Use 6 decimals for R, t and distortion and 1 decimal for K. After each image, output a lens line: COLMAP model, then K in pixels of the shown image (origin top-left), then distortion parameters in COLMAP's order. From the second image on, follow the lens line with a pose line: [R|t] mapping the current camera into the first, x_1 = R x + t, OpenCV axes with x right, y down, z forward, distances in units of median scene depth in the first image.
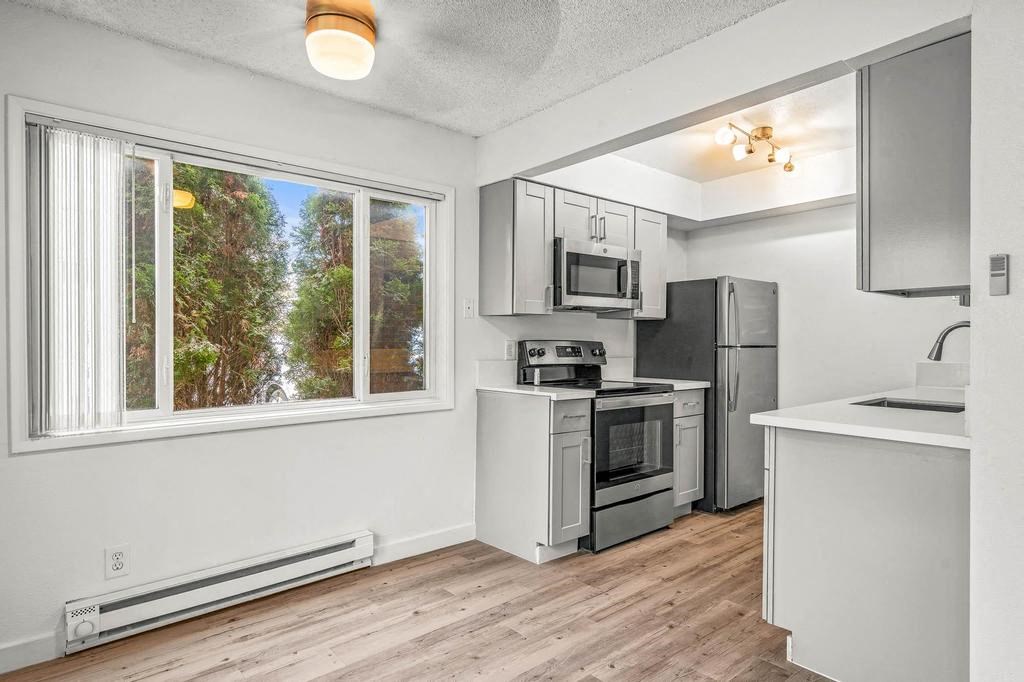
lens RADIAL K [[543.6, 0, 508.6], [0, 543.6, 344.9], [0, 0, 1]] dist [-0.020215, 0.003095]
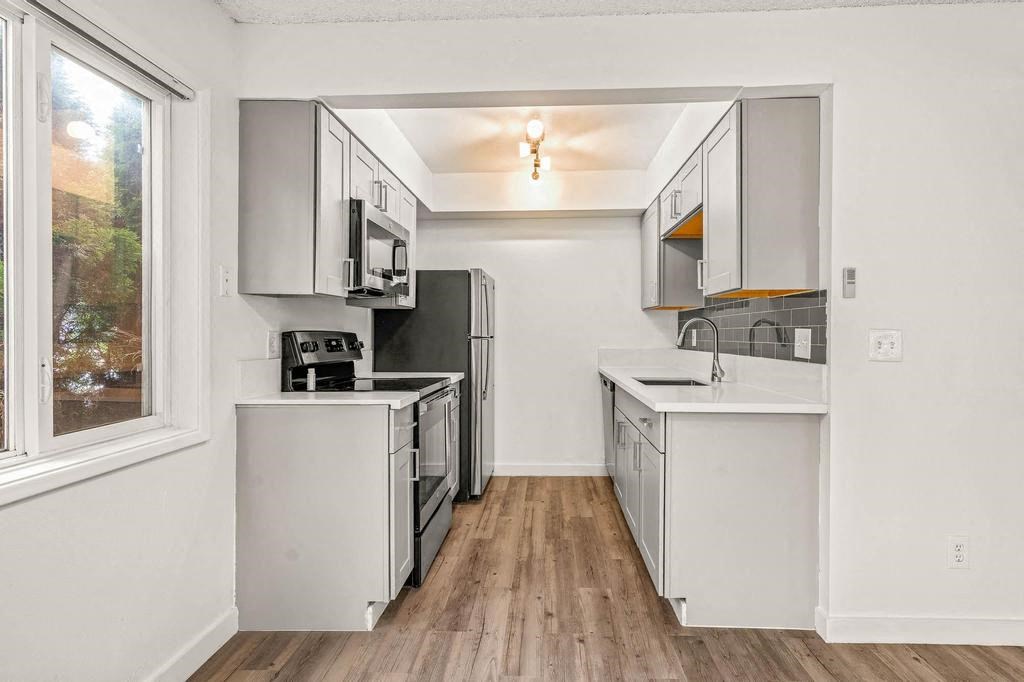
lens RADIAL K [[496.6, 0, 513.9], [0, 496.6, 339.0], [0, 0, 1]] dist [-0.002691, -0.000326]
pose [[0.688046, -0.008810, 0.725614, -0.268749], [0.005178, 0.999960, 0.007231, -0.000715], [-0.725649, -0.001218, 0.688064, 0.344908]]
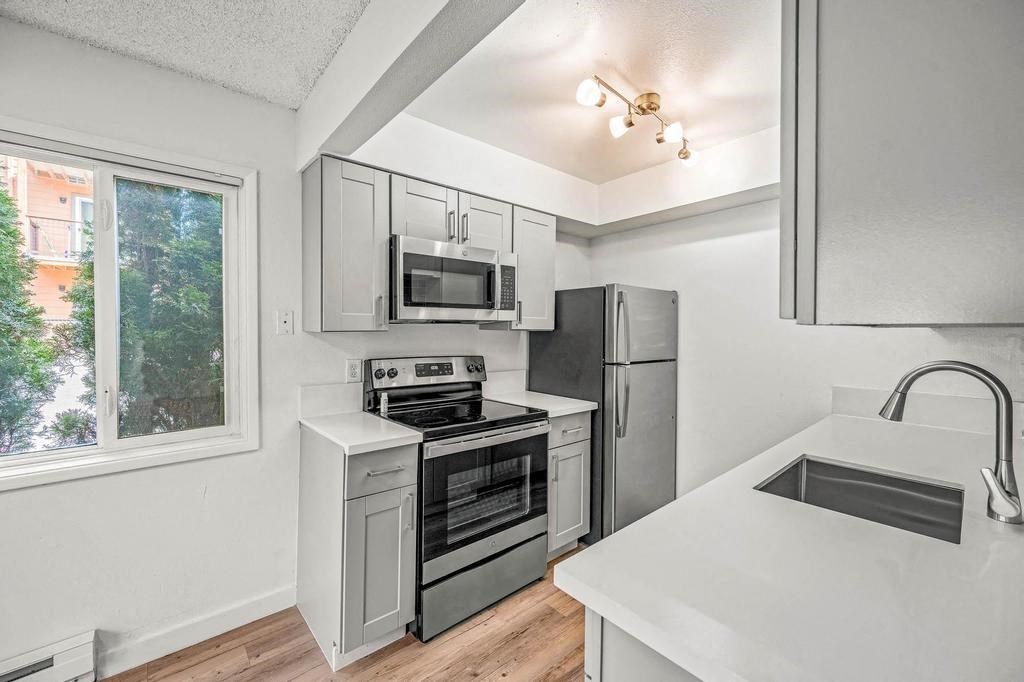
lens RADIAL K [[391.7, 0, 514.8], [0, 391.7, 336.4], [0, 0, 1]] dist [-0.007131, -0.000447]
pose [[0.999862, 0.002734, 0.016409, 0.259802], [-0.002862, 0.999965, 0.007827, -0.052476], [-0.016387, -0.007873, 0.999835, 0.415679]]
